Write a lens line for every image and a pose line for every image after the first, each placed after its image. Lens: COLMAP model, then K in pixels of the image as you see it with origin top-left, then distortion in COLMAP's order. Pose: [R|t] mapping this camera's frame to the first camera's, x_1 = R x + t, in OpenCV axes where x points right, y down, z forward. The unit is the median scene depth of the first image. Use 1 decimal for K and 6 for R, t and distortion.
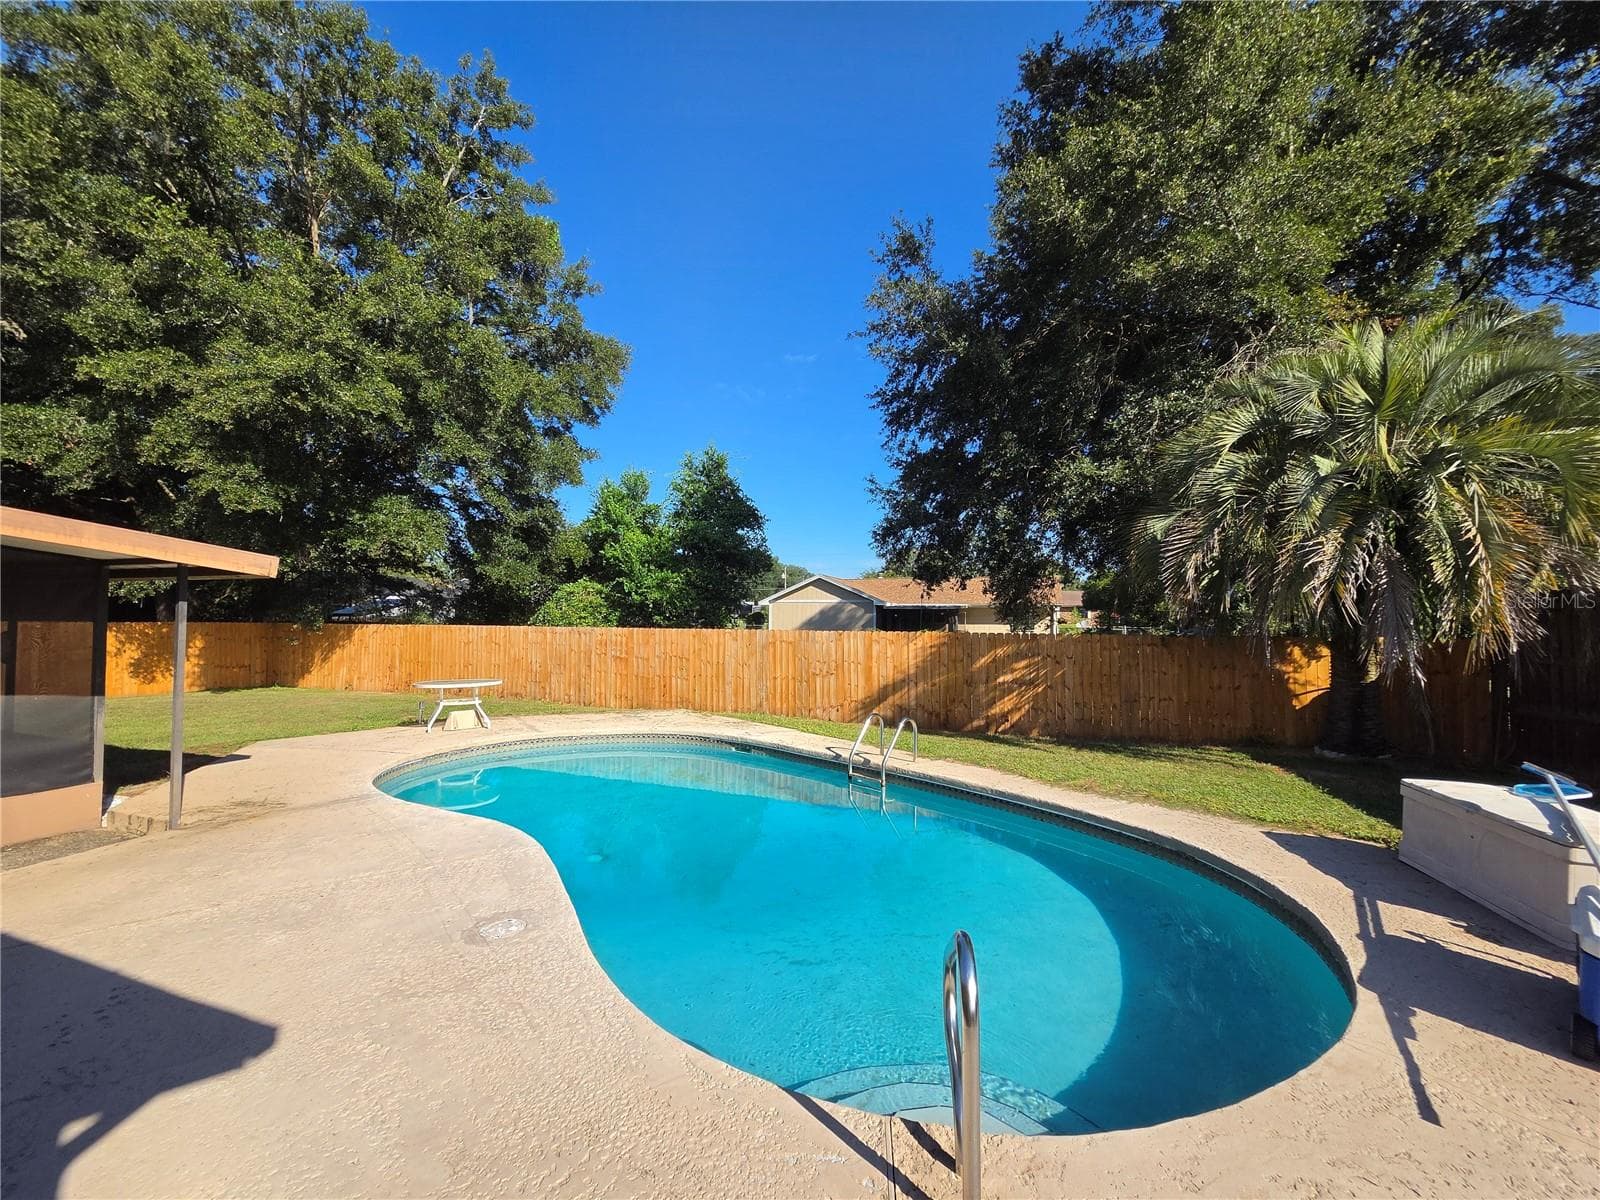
lens RADIAL K [[656.7, 0, 791.8], [0, 656.7, 606.7], [0, 0, 1]] dist [-0.001653, 0.001437]
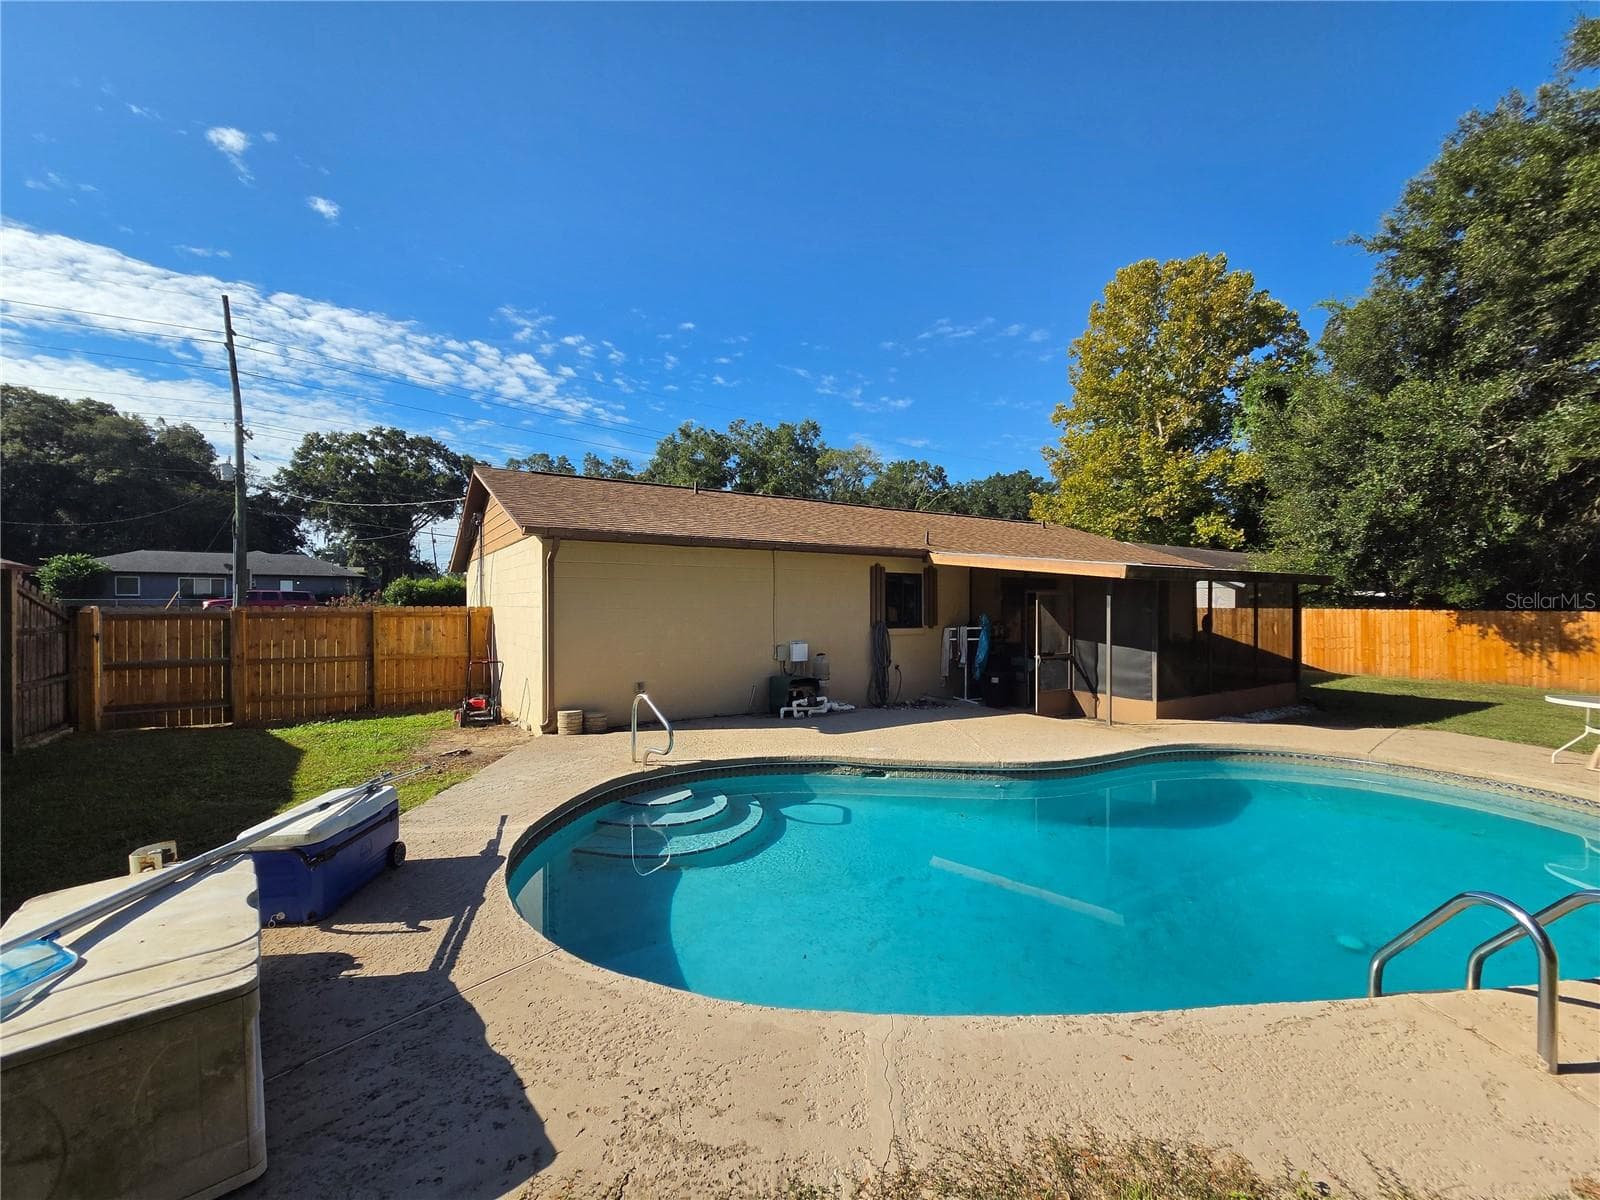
lens RADIAL K [[656.7, 0, 789.9], [0, 656.7, 606.5], [0, 0, 1]] dist [-0.001653, 0.001437]
pose [[-0.593667, -0.007722, -0.804674, 0.405289], [0.012506, 0.999745, -0.018820, 0.016679], [0.804614, -0.021236, -0.593419, 0.578683]]
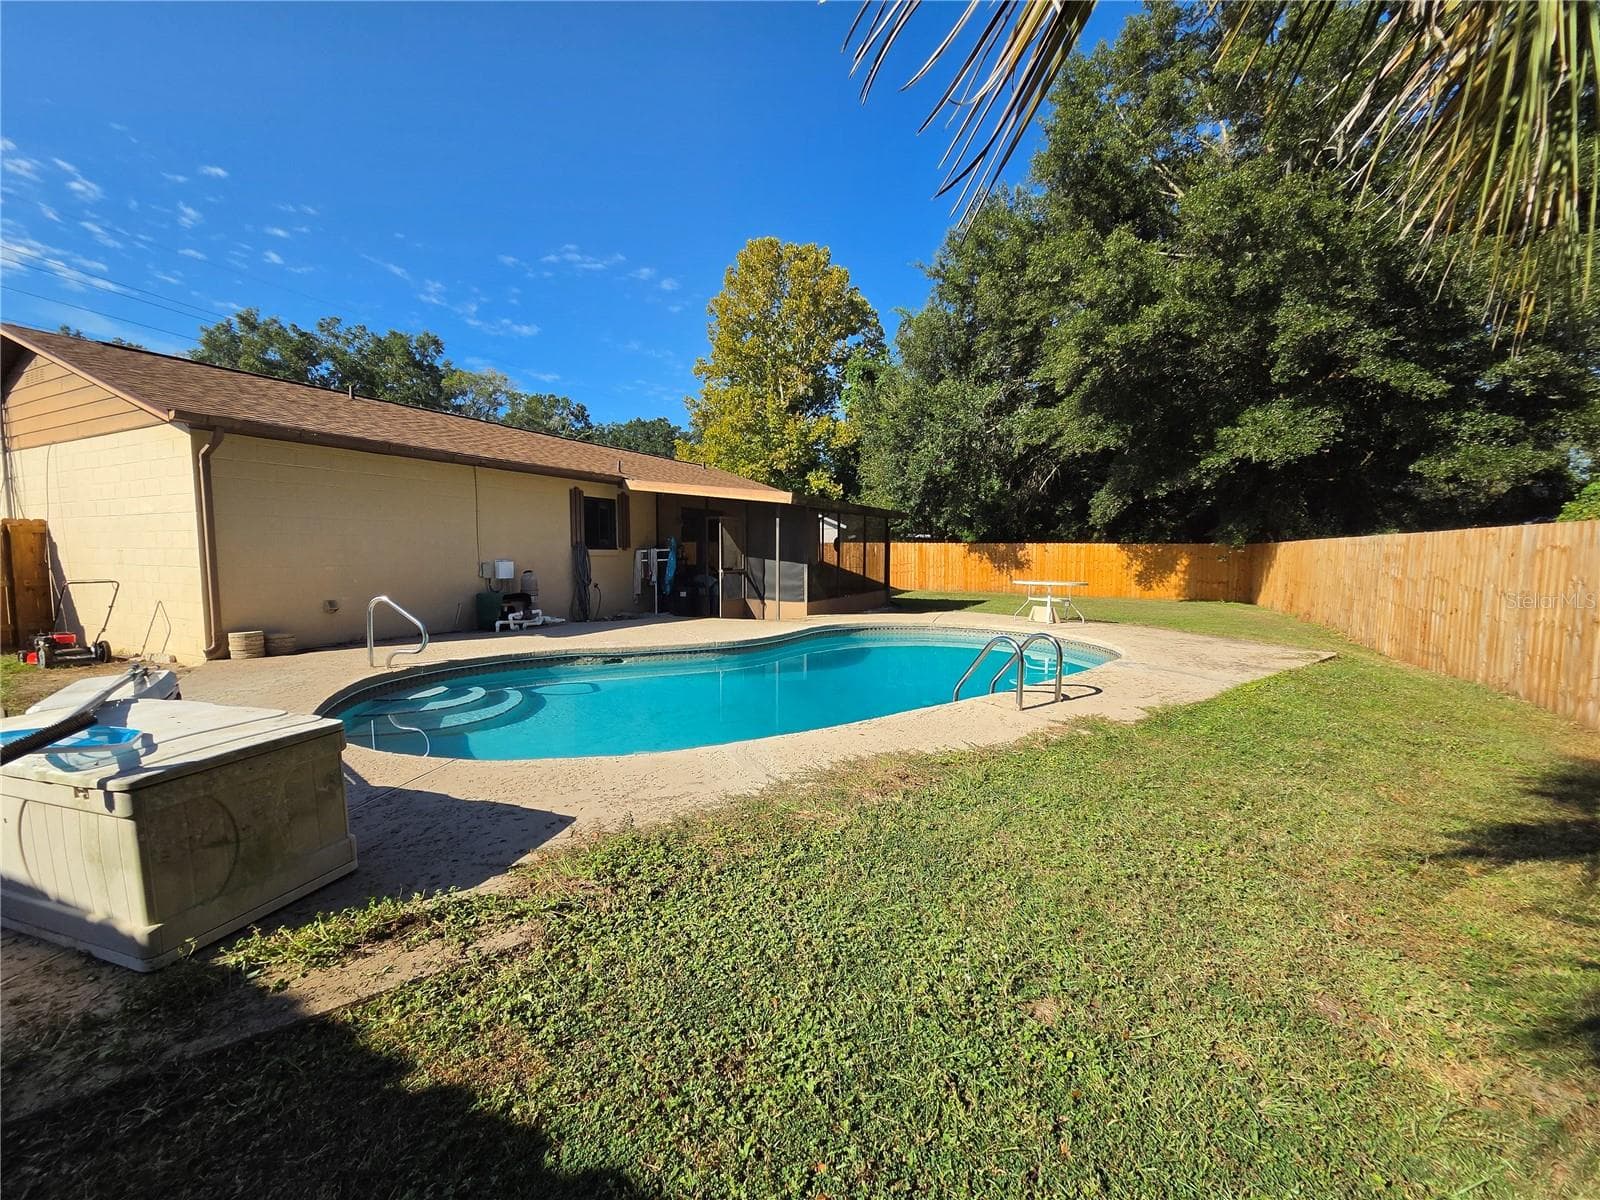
lens RADIAL K [[656.7, 0, 789.6], [0, 656.7, 607.2], [0, 0, 1]] dist [-0.001653, 0.001437]
pose [[-0.097428, 0.073998, -0.992488, 0.537584], [0.019436, 0.997183, 0.072440, 0.054243], [0.995053, -0.012232, -0.098592, 0.537260]]
